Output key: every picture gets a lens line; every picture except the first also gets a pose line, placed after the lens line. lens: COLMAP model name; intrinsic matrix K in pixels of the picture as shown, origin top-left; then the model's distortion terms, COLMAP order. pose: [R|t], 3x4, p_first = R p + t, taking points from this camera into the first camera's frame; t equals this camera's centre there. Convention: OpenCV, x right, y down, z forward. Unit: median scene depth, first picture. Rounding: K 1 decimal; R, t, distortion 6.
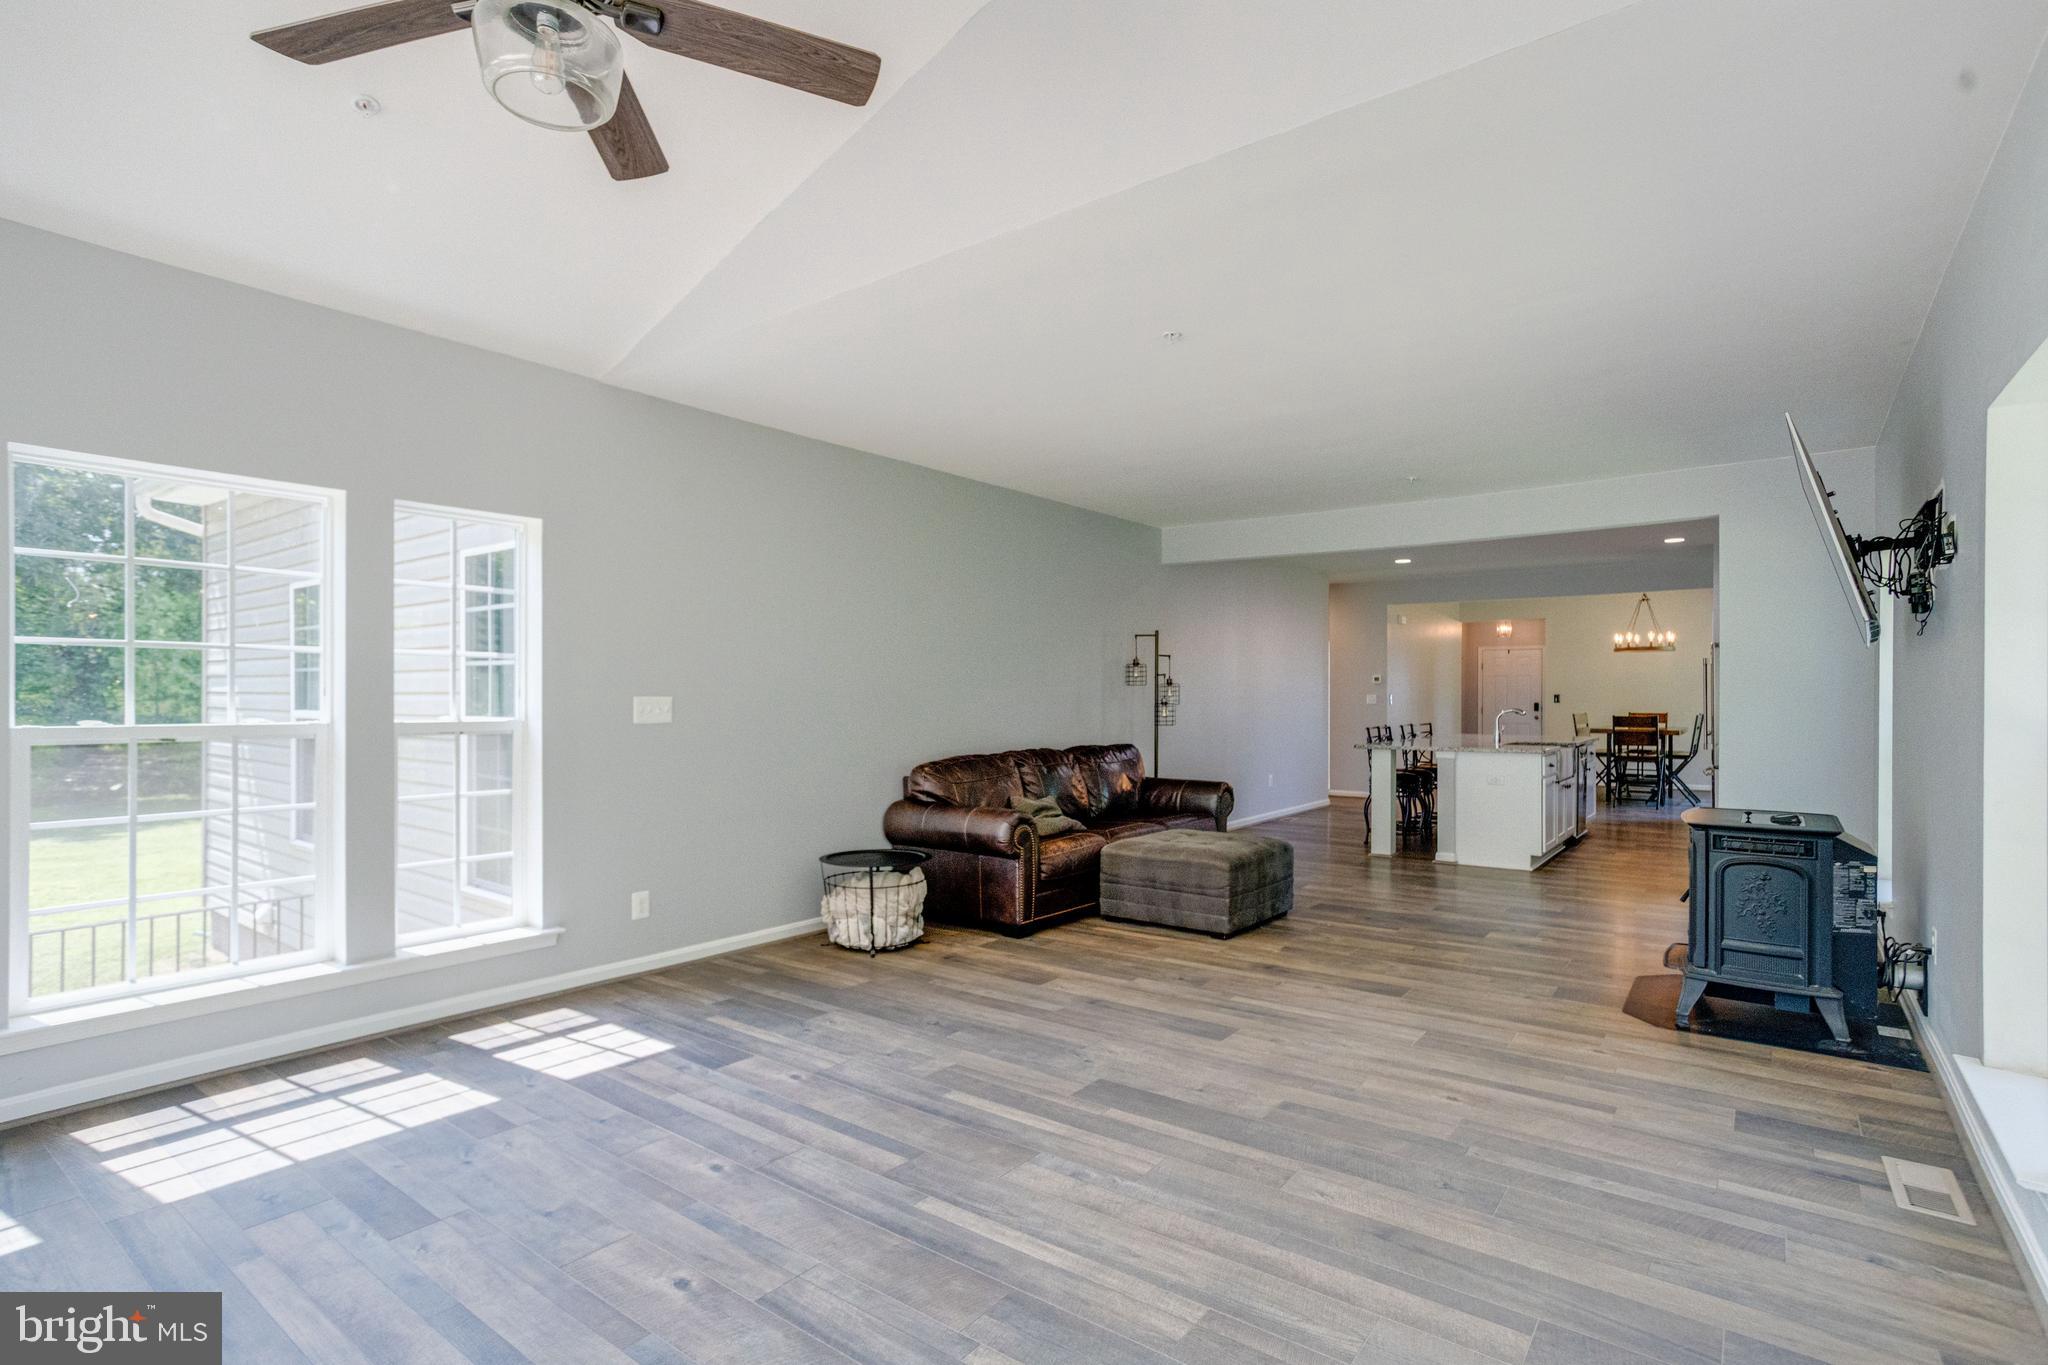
lens RADIAL K [[998.5, 0, 1013.5], [0, 998.5, 692.7], [0, 0, 1]] dist [-0.043854, 0.033105]
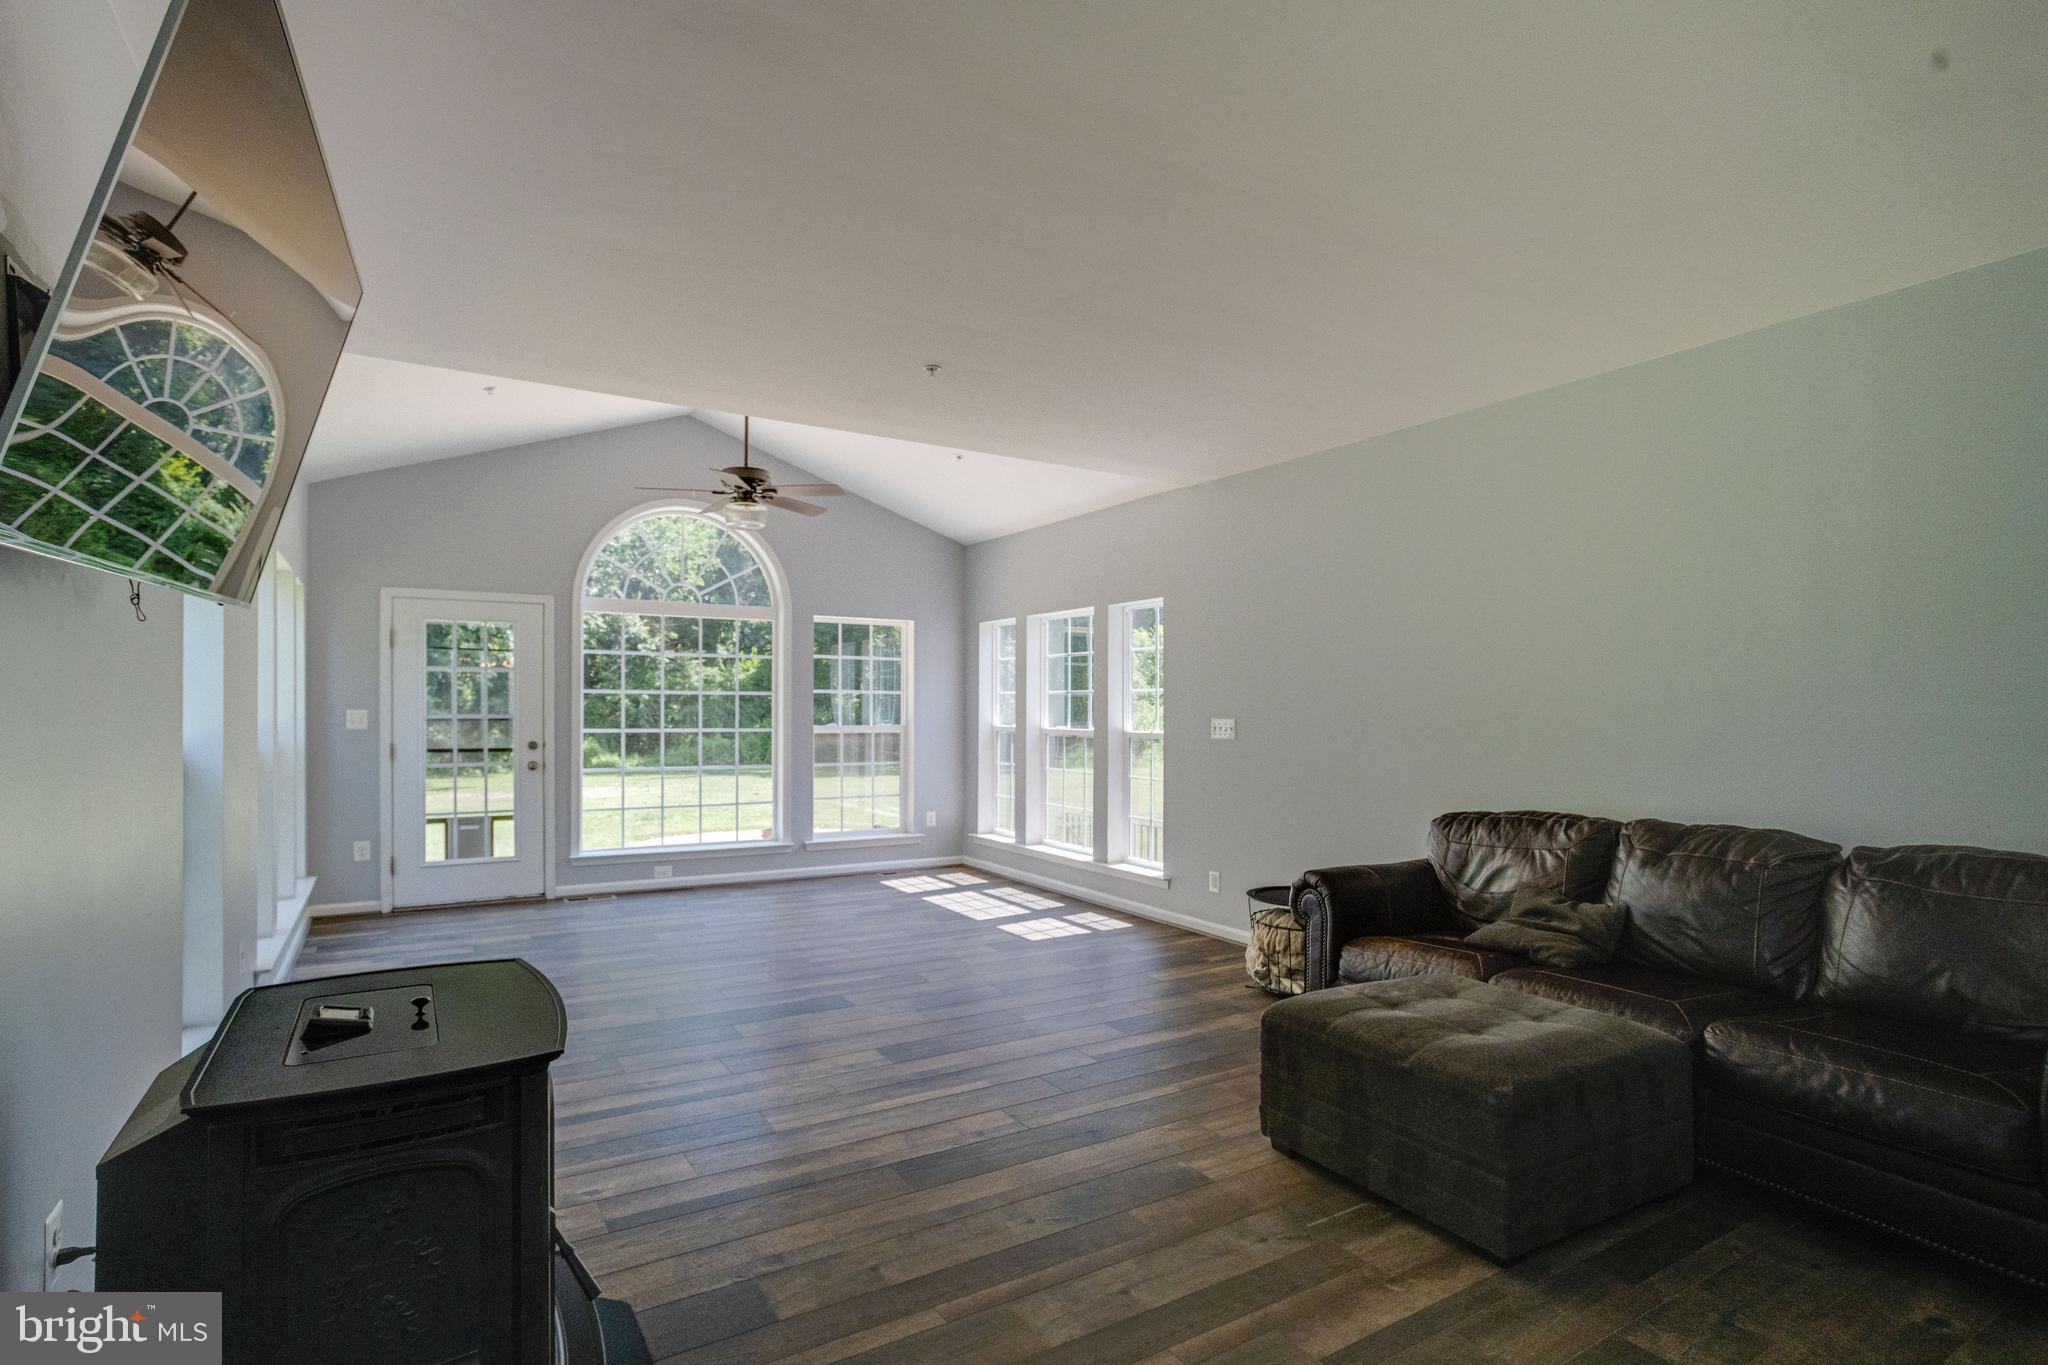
lens RADIAL K [[1002.8, 0, 1009.7], [0, 1002.8, 711.0], [0, 0, 1]] dist [-0.048528, 0.039907]
pose [[-0.356607, -0.001036, -0.934254, 0.641588], [-0.000261, 0.999999, -0.001010, -0.002659], [0.934254, -0.000117, -0.356607, 0.847117]]
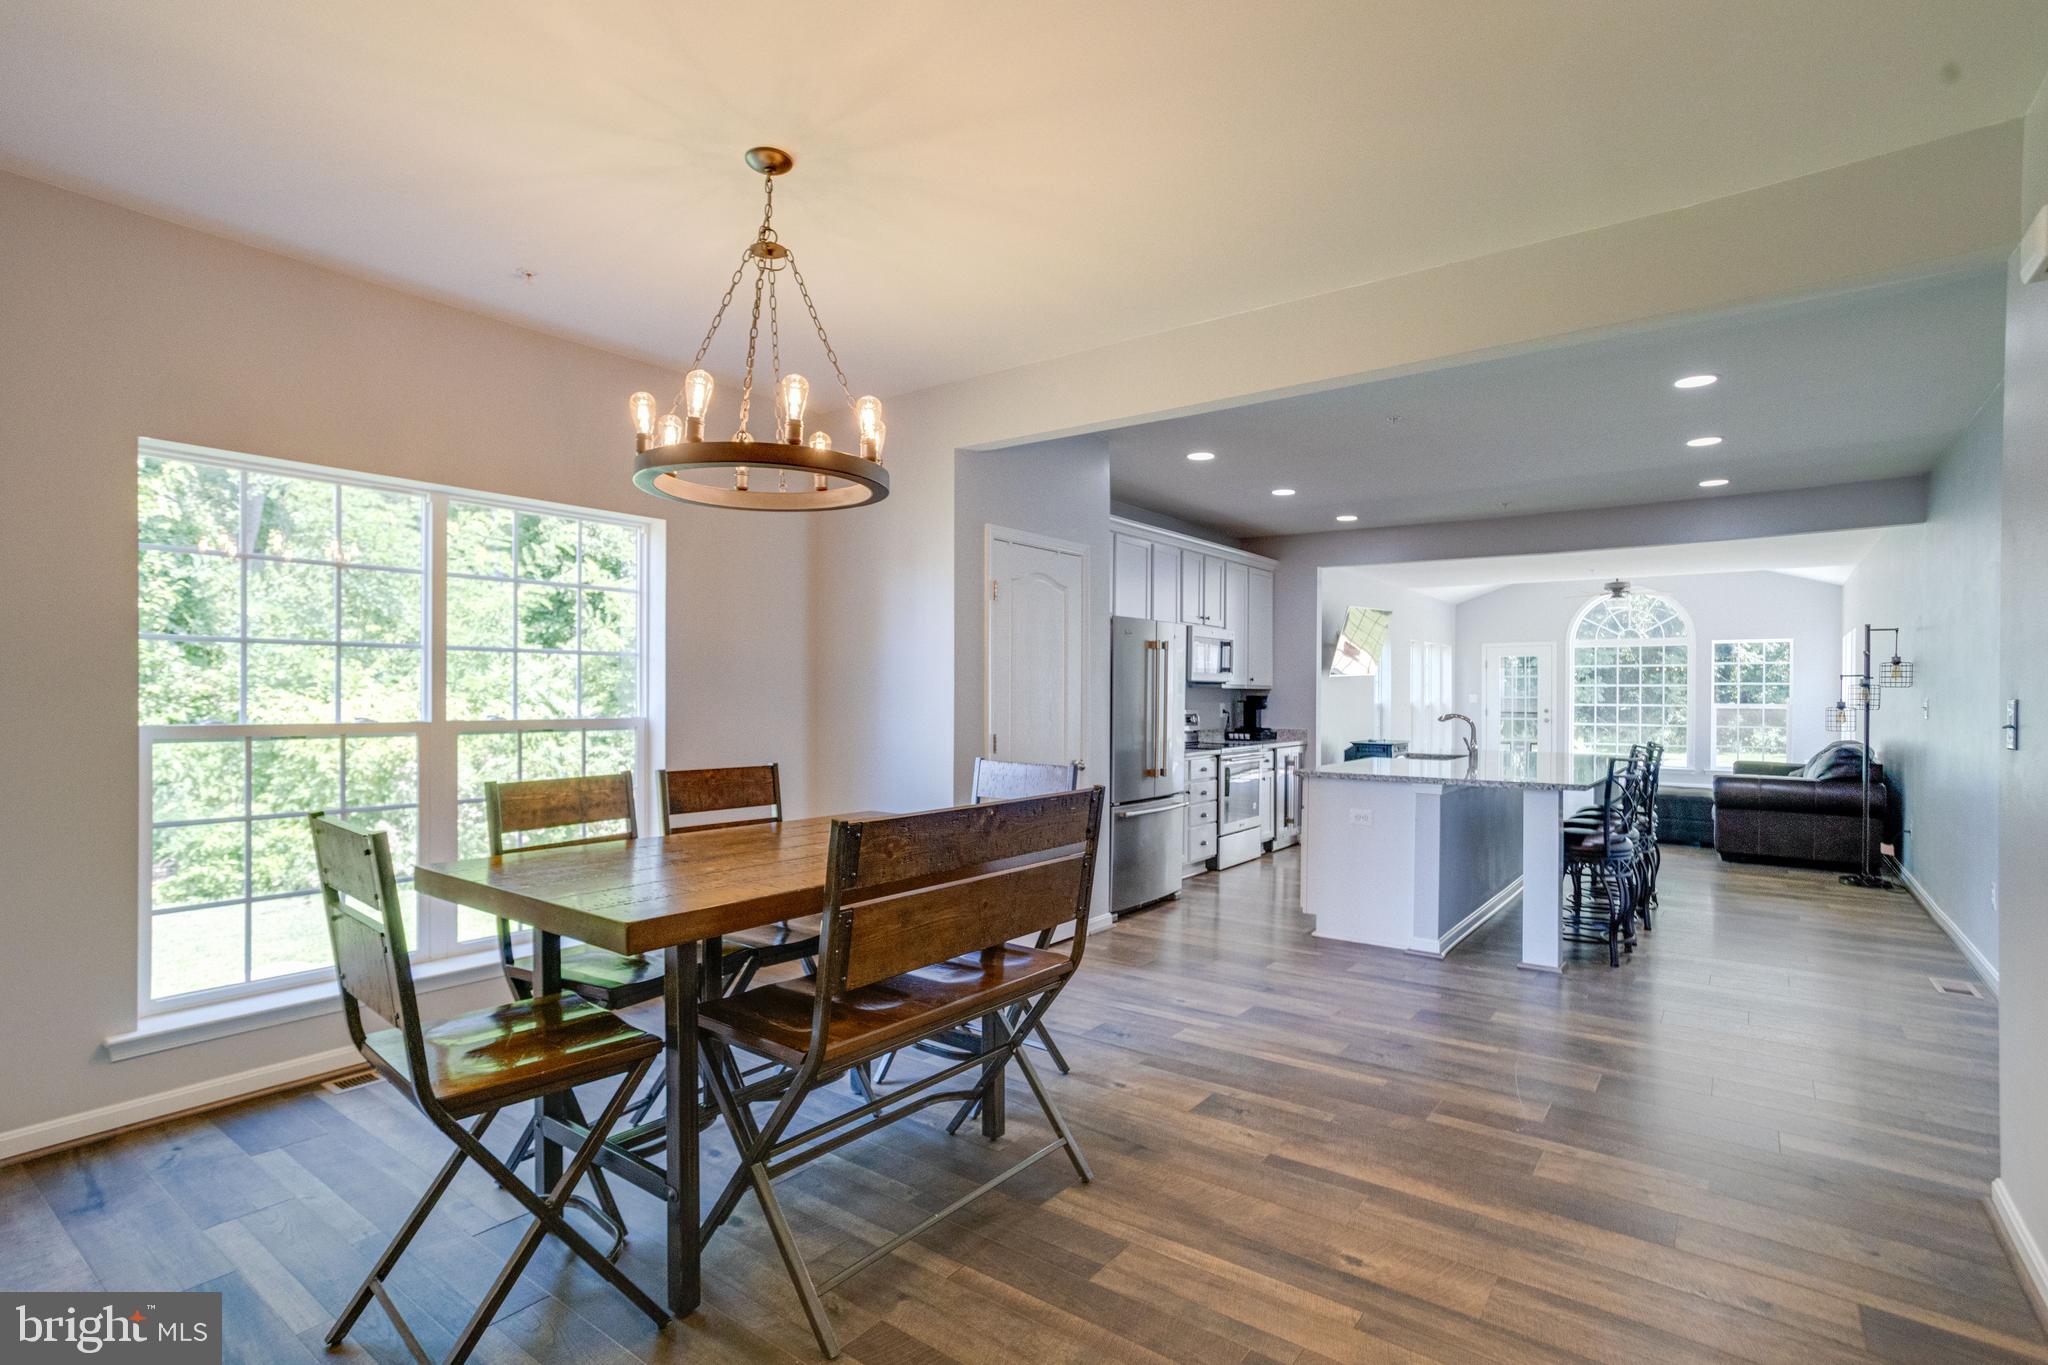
lens RADIAL K [[994.7, 0, 1010.3], [0, 994.7, 681.3], [0, 0, 1]] dist [-0.045585, 0.043847]
pose [[-0.999971, -0.004137, -0.006363, 1.083445], [-0.004037, 0.999870, -0.015617, 0.004794], [0.006427, -0.015591, -0.999858, 2.241559]]
